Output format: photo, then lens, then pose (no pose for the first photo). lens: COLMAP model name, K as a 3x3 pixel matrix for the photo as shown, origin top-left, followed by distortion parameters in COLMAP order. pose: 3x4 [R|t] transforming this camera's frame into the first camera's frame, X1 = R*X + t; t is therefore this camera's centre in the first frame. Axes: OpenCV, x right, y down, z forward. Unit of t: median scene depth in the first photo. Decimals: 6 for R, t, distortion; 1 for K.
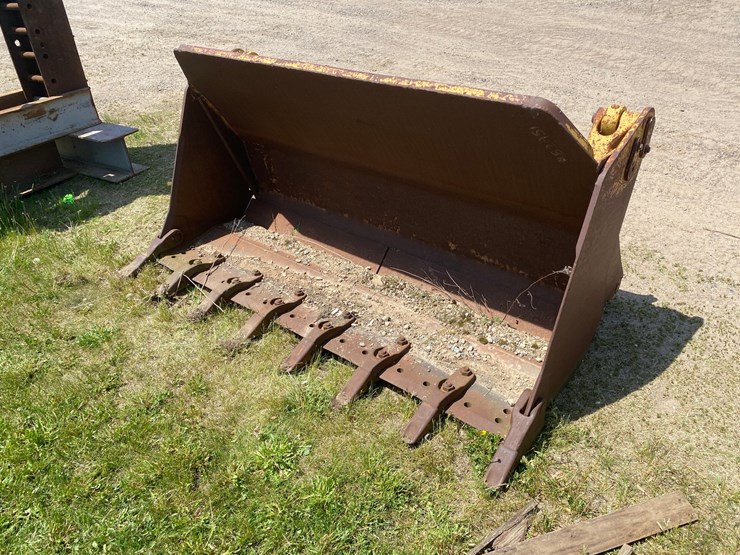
lens RADIAL K [[567.6, 0, 372.2], [0, 567.6, 288.8], [0, 0, 1]] dist [0.017958, -0.012886]
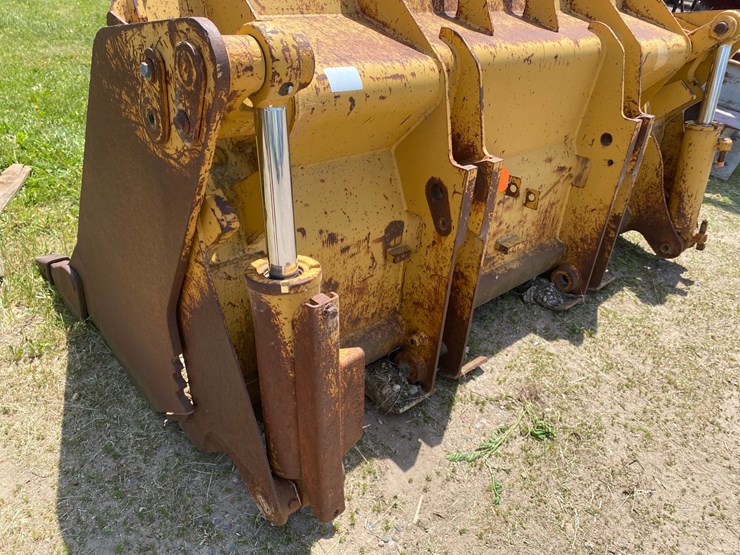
lens RADIAL K [[562.4, 0, 360.5], [0, 562.4, 289.6], [0, 0, 1]] dist [0.003381, -0.010489]
pose [[-0.173430, 0.608893, -0.774061, 0.632847], [-0.665684, 0.506760, 0.547776, -0.367889], [0.725800, 0.610281, 0.317444, 0.780242]]
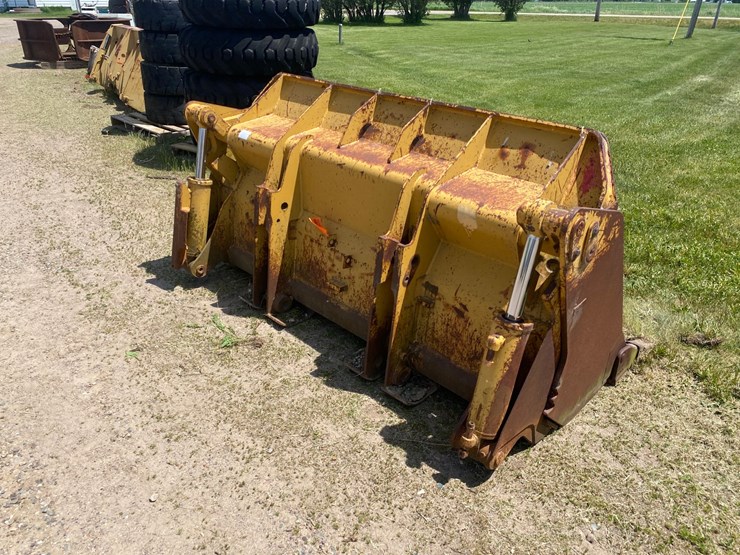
lens RADIAL K [[556.3, 0, 374.4], [0, 556.3, 274.8], [0, 0, 1]] dist [0.020201, -0.009346]
pose [[-0.993572, -0.006949, 0.112992, -0.133193], [0.096760, 0.465961, 0.879499, -1.014751], [-0.058762, 0.884778, -0.462293, 1.527966]]
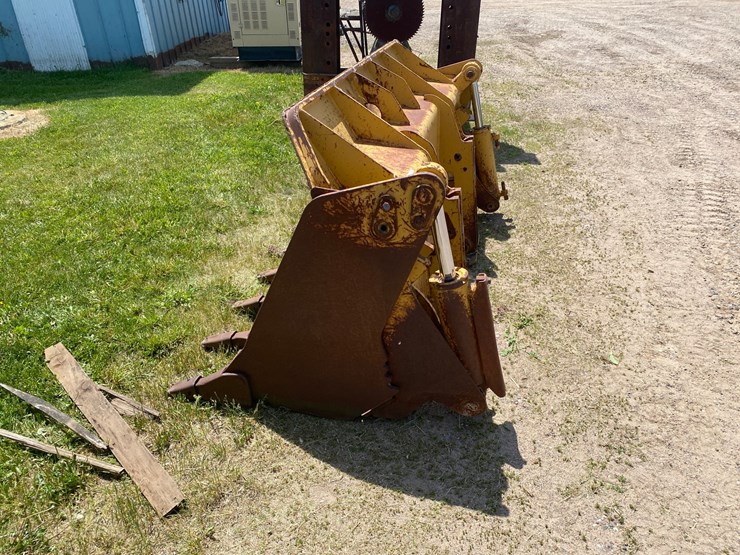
lens RADIAL K [[567.6, 0, 372.2], [0, 567.6, 288.8], [0, 0, 1]] dist [0.017958, -0.012886]
pose [[0.445807, 0.493569, -0.746757, 0.848625], [-0.524109, 0.820220, 0.229237, -0.239192], [0.725649, 0.289186, 0.624344, 0.339115]]
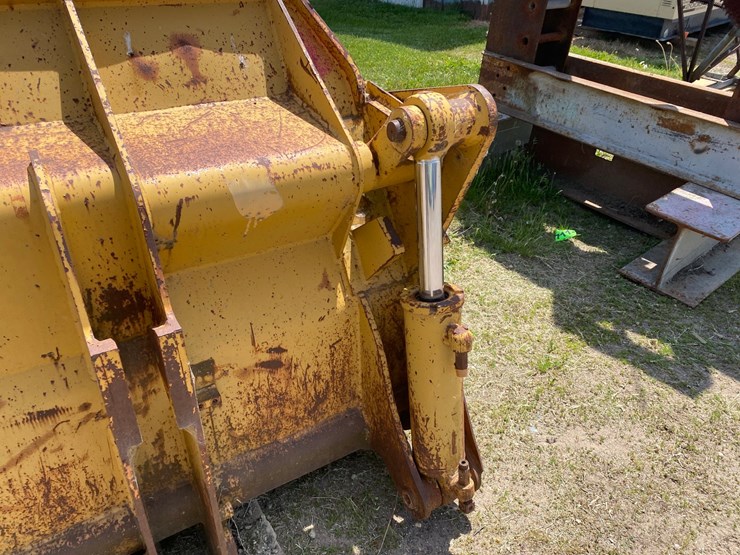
lens RADIAL K [[564.0, 0, 365.3], [0, 564.0, 282.7], [0, 0, 1]] dist [0.026100, -0.003877]
pose [[-0.347405, 0.558759, -0.753059, 0.115891], [-0.551845, 0.527462, 0.645949, -0.633209], [0.758140, 0.639979, 0.125105, 1.151351]]
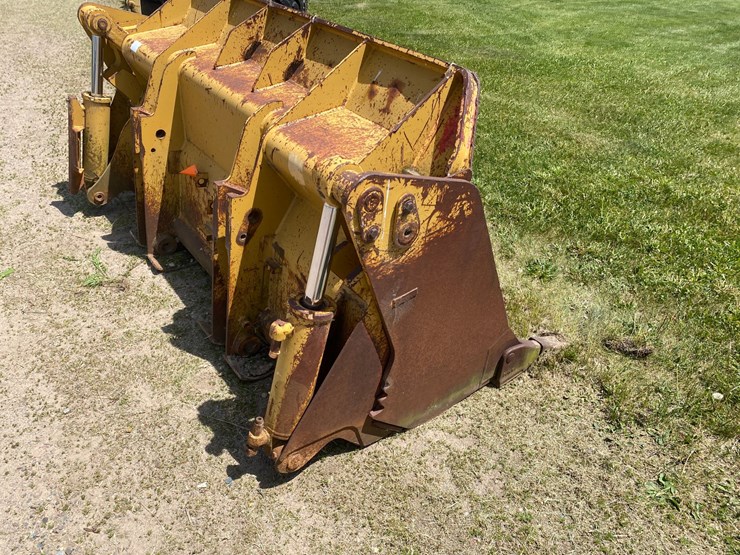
lens RADIAL K [[555.0, 0, 363.1], [0, 555.0, 285.3], [0, 0, 1]] dist [0.014123, -0.008903]
pose [[-0.965677, -0.140382, 0.218541, -0.389969], [0.155723, 0.360497, 0.919669, -0.873027], [-0.207888, 0.922136, -0.326263, 1.400365]]
